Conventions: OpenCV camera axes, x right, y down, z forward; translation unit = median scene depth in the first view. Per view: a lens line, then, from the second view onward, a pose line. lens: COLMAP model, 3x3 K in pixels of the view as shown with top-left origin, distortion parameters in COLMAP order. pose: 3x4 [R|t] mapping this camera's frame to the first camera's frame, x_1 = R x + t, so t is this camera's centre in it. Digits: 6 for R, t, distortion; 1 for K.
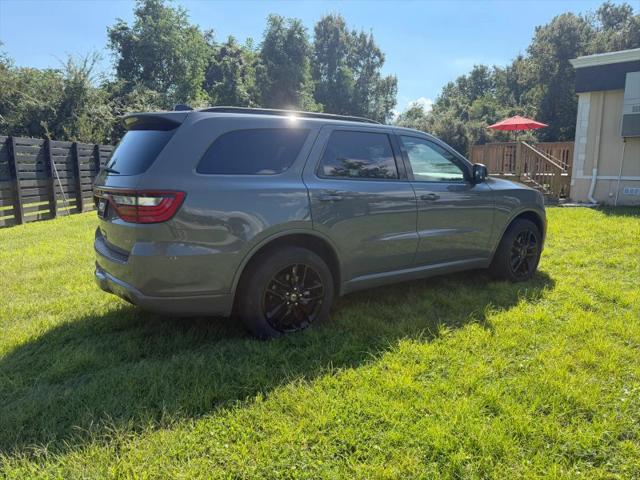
lens RADIAL K [[470.2, 0, 325.6], [0, 470.2, 240.3], [0, 0, 1]] dist [0.038679, -0.046978]
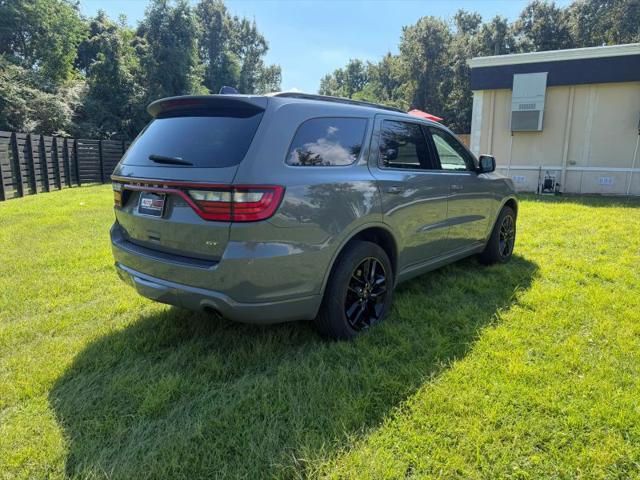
lens RADIAL K [[464.2, 0, 323.0], [0, 464.2, 237.9], [0, 0, 1]] dist [0.038860, -0.046999]
pose [[0.964197, -0.040319, 0.262102, -0.051198], [0.034732, 0.999061, 0.025919, -0.002620], [-0.262901, -0.015887, 0.964692, 0.013423]]
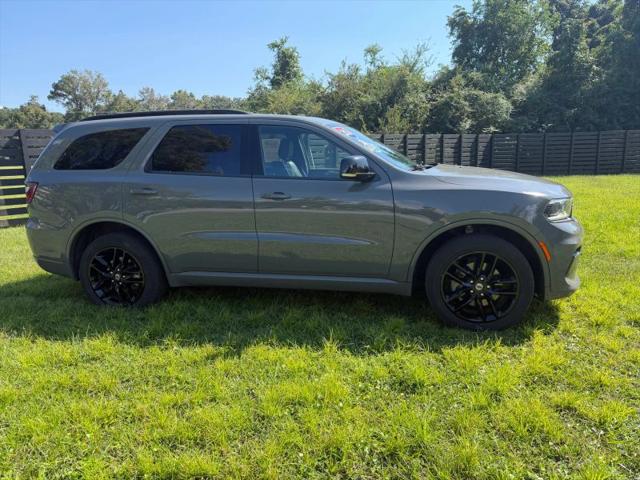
lens RADIAL K [[464.2, 0, 323.0], [0, 464.2, 237.9], [0, 0, 1]] dist [0.038860, -0.046999]
pose [[0.673009, 0.119316, -0.729947, 0.141905], [-0.089794, 0.992783, 0.079489, -0.014206], [0.734163, 0.012048, 0.678866, 0.076337]]
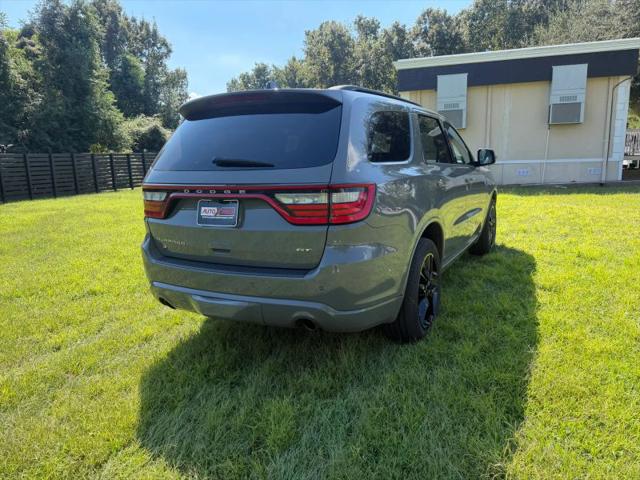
lens RADIAL K [[465.3, 0, 322.8], [0, 465.3, 242.2], [0, 0, 1]] dist [0.026649, -0.028028]
pose [[0.889031, -0.111187, 0.444141, -0.086601], [0.105051, 0.993722, 0.038490, -0.004432], [-0.445632, 0.012439, 0.895130, 0.033346]]
